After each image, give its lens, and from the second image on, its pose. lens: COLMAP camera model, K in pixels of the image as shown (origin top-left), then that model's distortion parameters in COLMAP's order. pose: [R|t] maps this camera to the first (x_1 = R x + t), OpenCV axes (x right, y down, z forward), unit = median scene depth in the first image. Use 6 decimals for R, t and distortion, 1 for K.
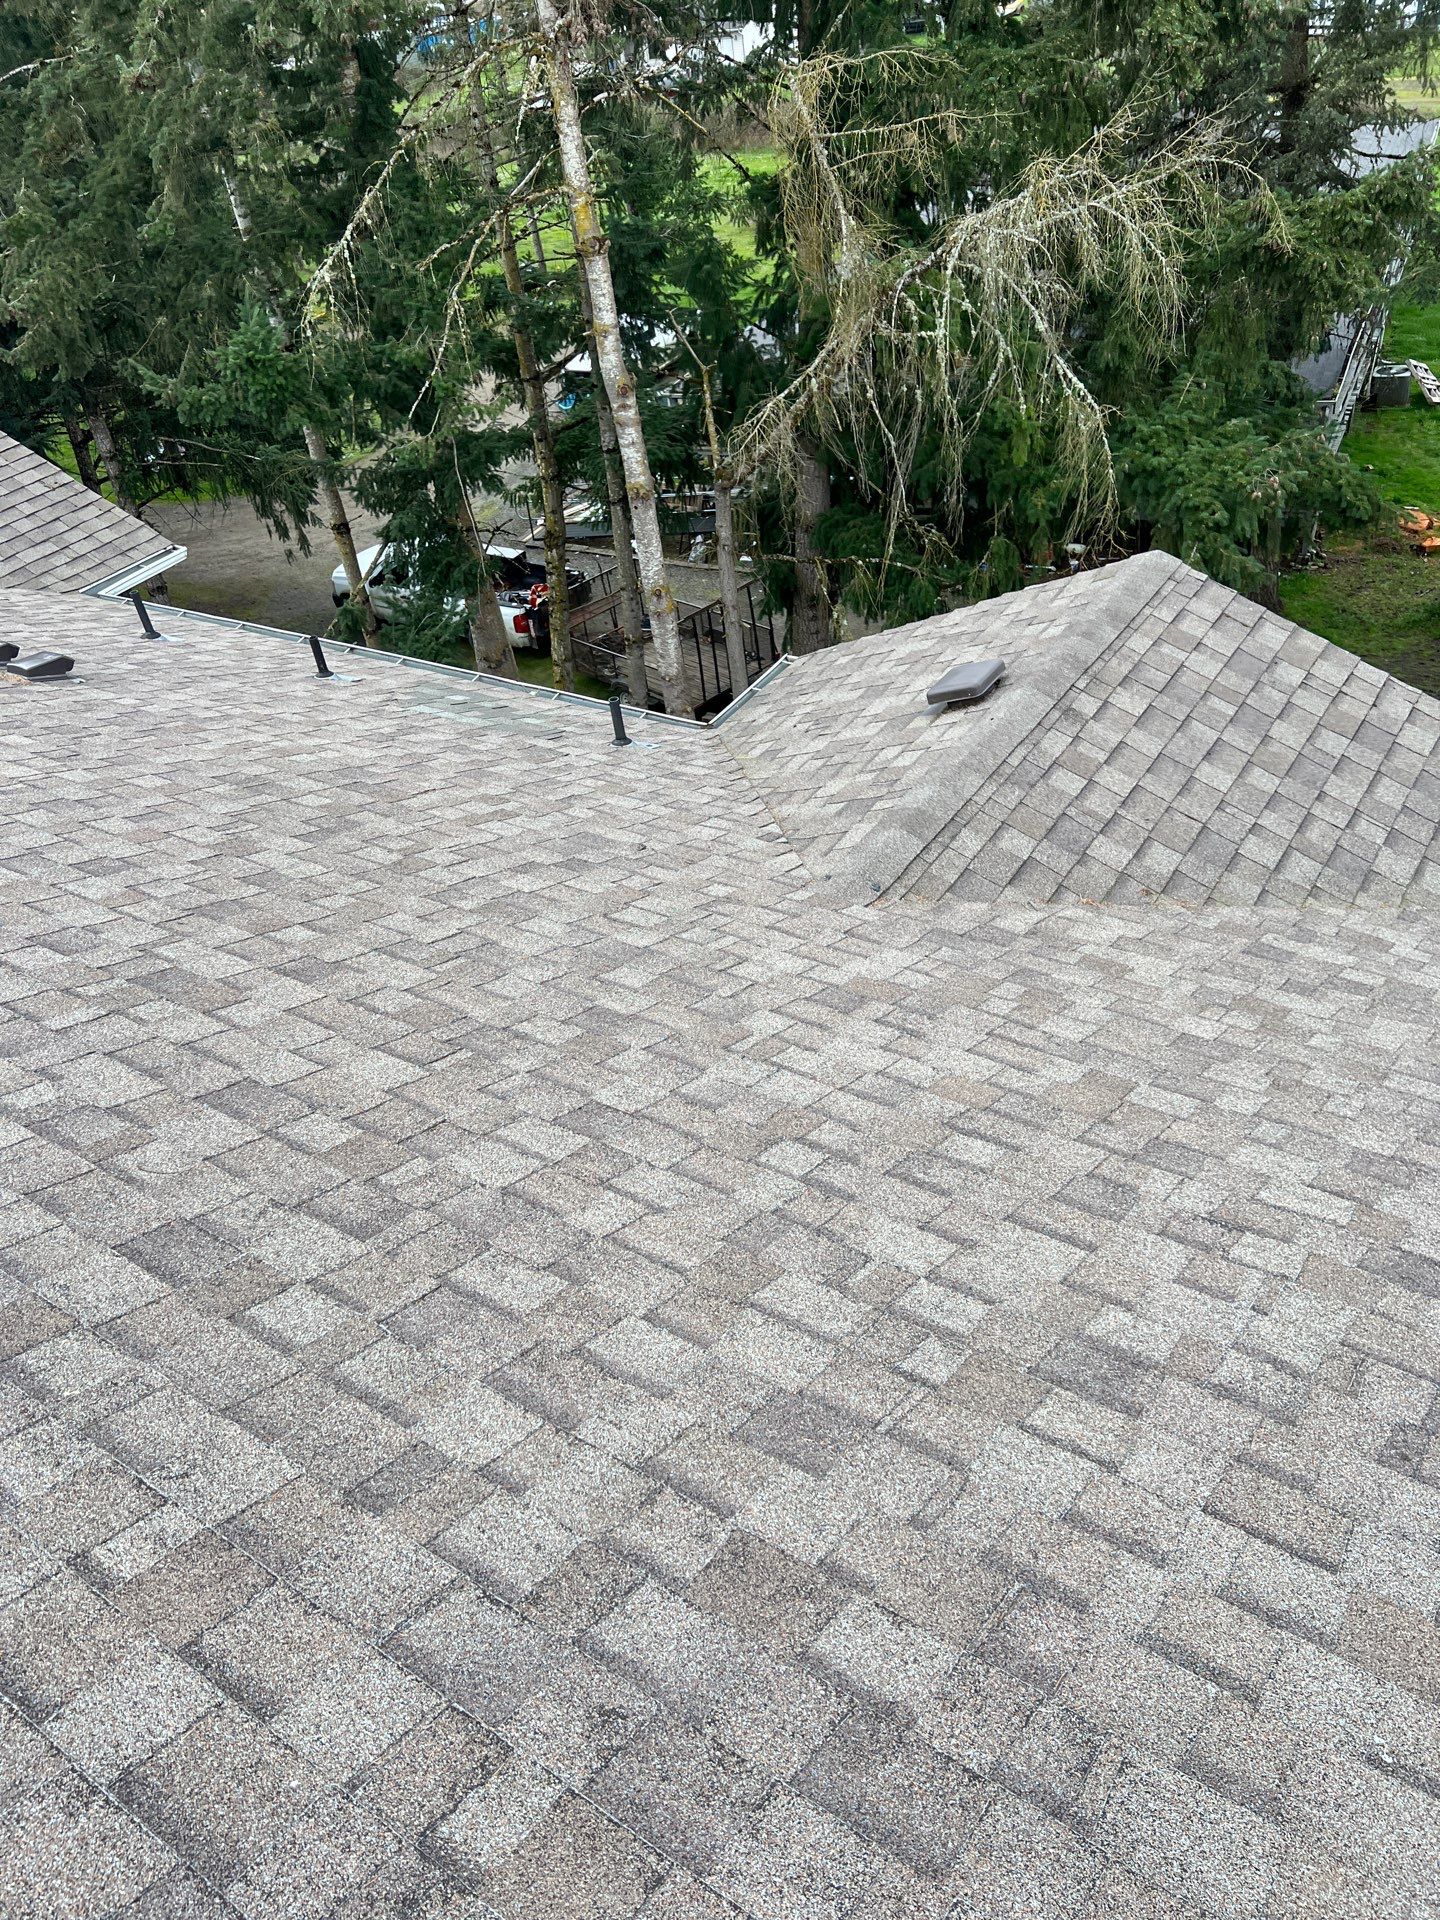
lens RADIAL K [[1500.7, 0, 724.3], [0, 1500.7, 900.1], [0, 0, 1]] dist [0.028609, -0.004924]
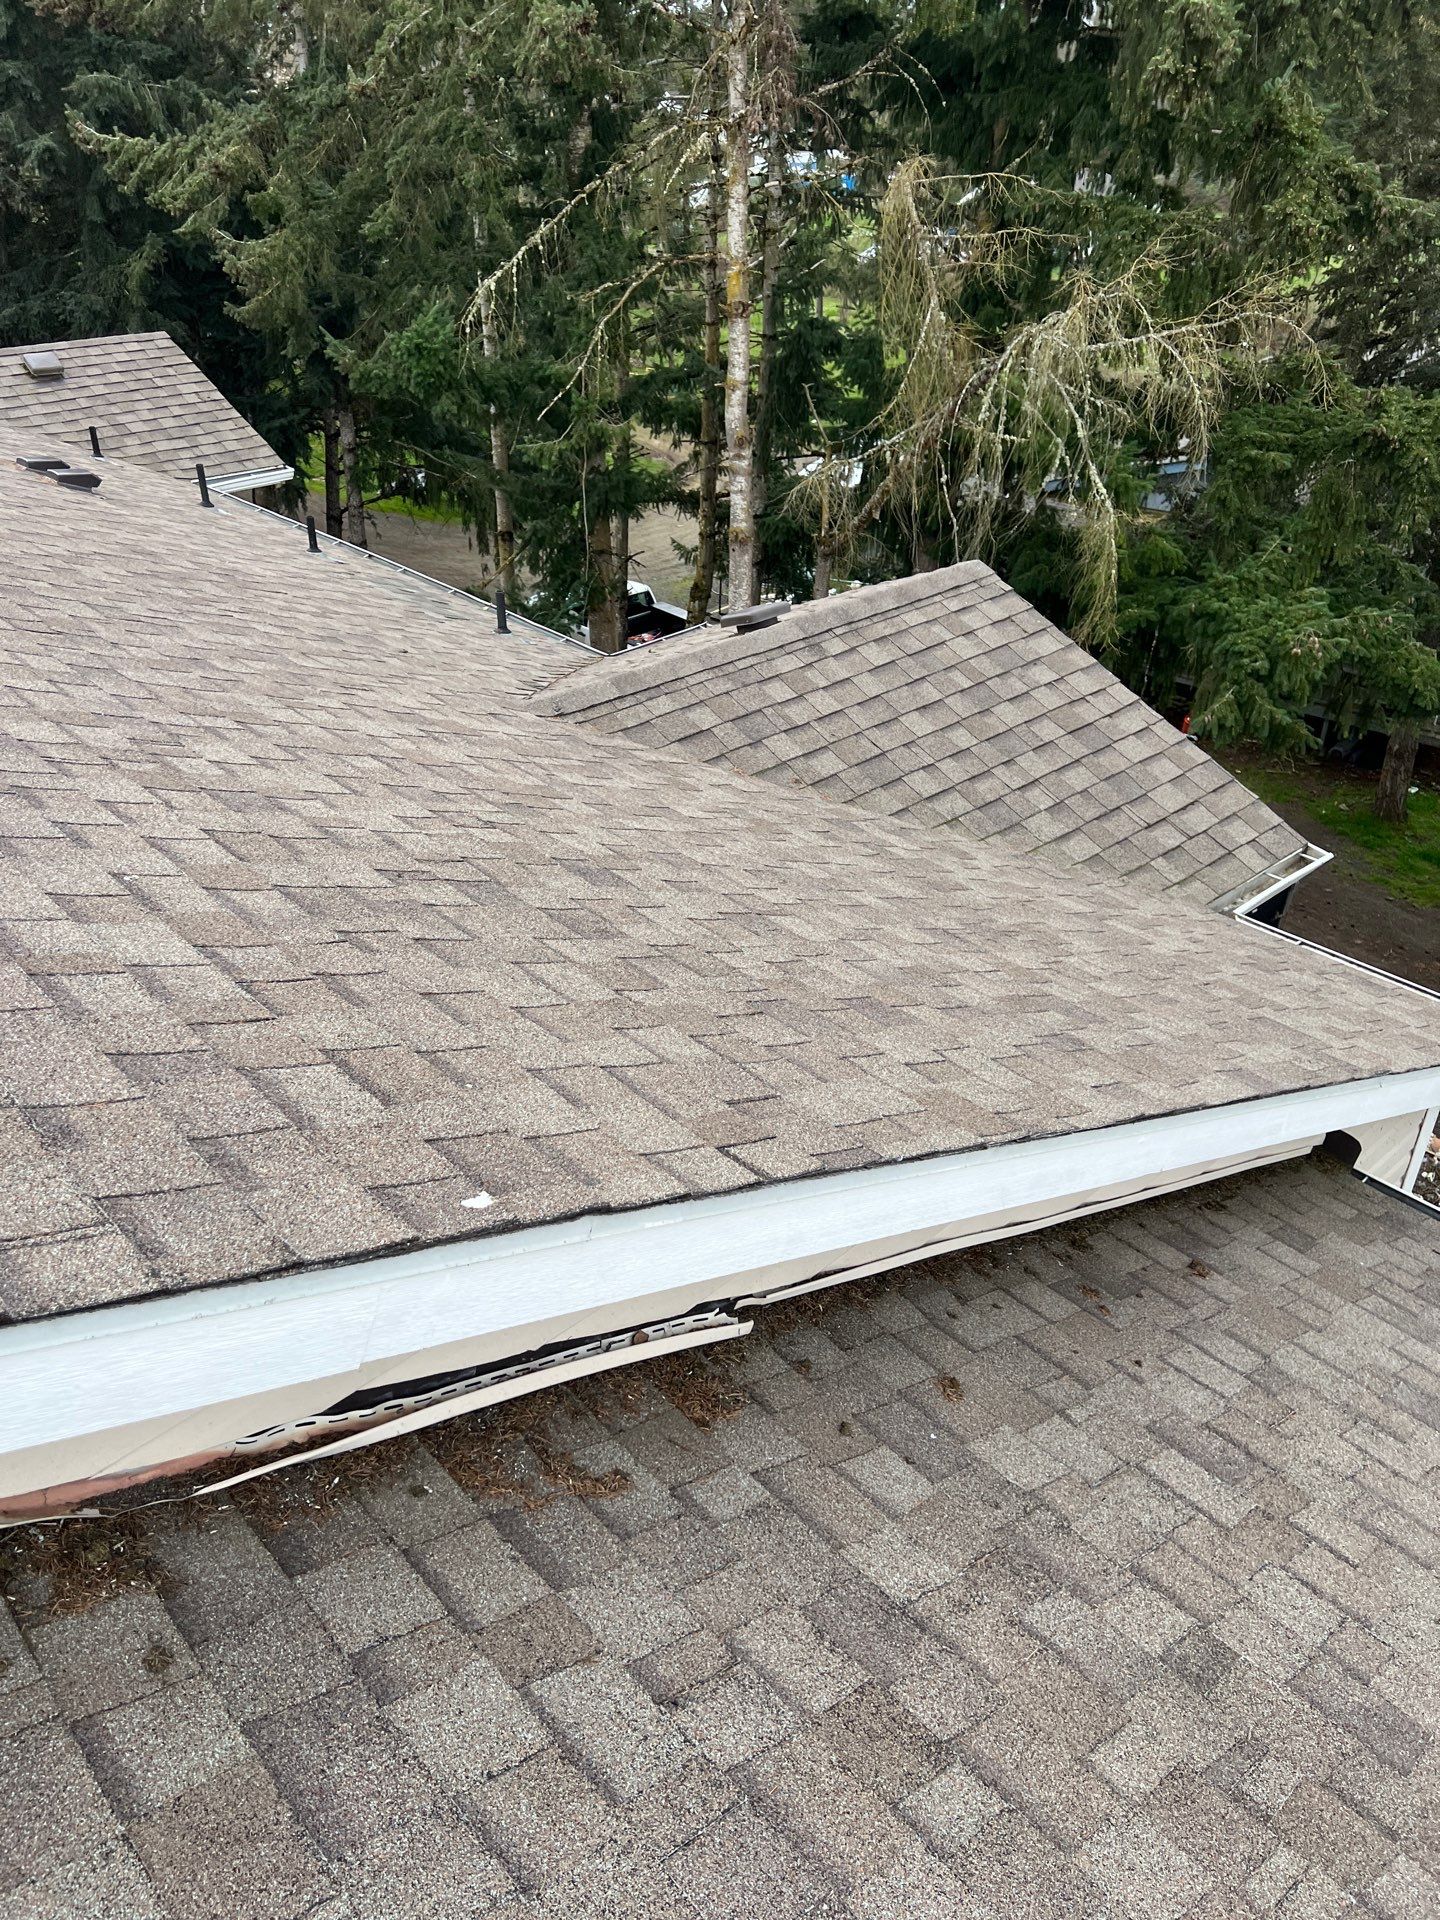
lens RADIAL K [[1493.4, 0, 727.3], [0, 1493.4, 945.8], [0, 0, 1]] dist [0.012613, -0.003593]
pose [[0.961446, 0.237046, -0.139393, 0.174317], [-0.245496, 0.968274, -0.046666, 0.077002], [0.123909, 0.079088, 0.989137, -0.057829]]
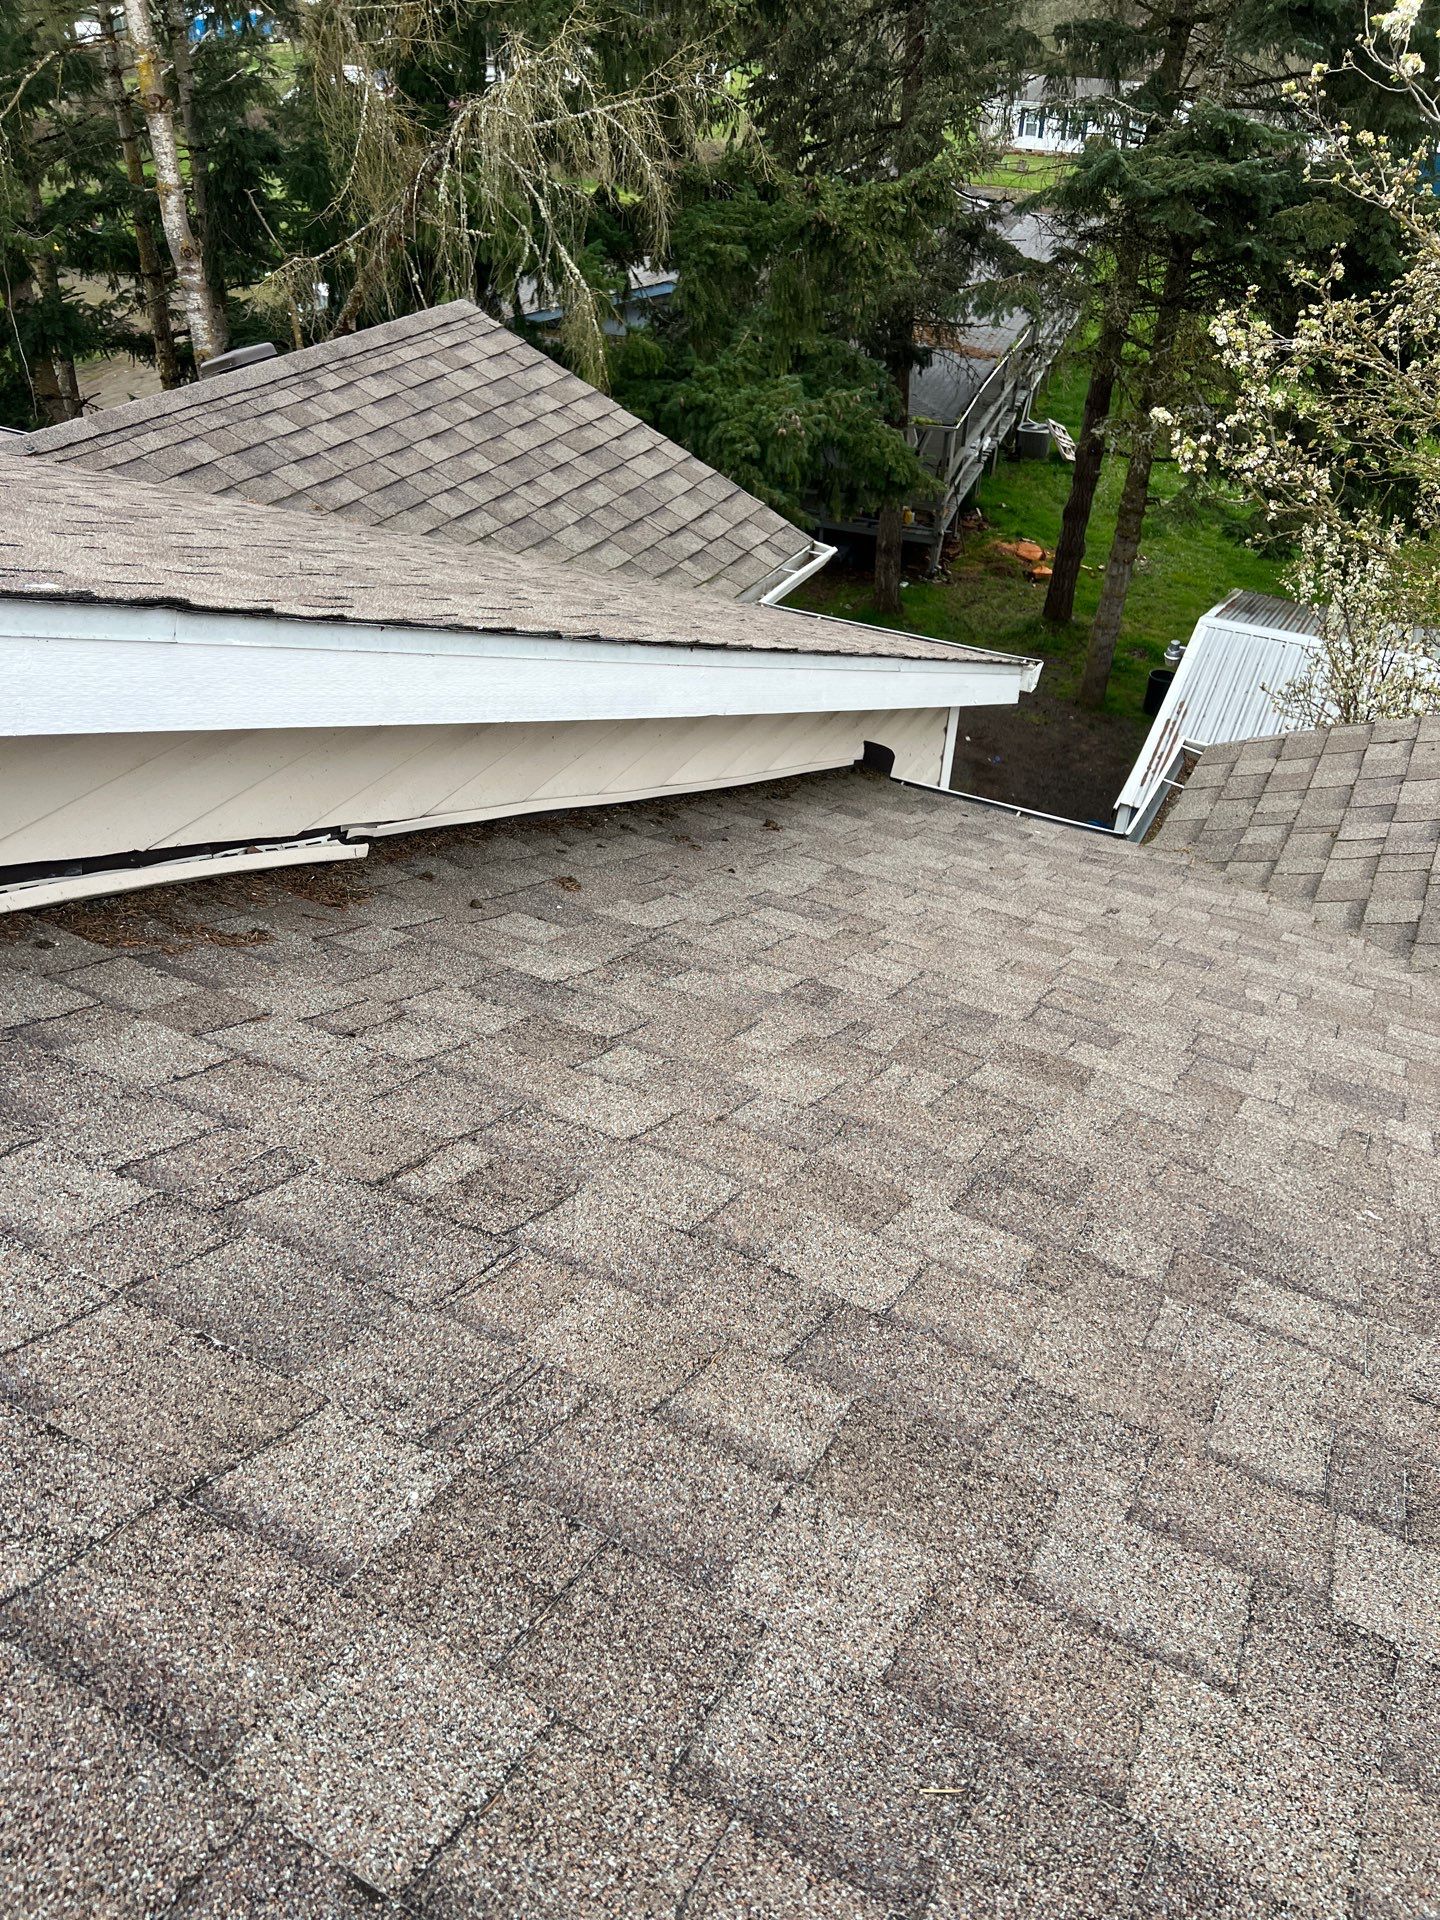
lens RADIAL K [[1467.0, 0, 773.8], [0, 1467.0, 911.4], [0, 0, 1]] dist [0.116997, -0.135343]
pose [[0.982008, 0.061841, 0.178429, 0.181374], [-0.055555, 0.997653, -0.040015, 0.134826], [-0.180485, 0.029382, 0.983139, -0.066616]]
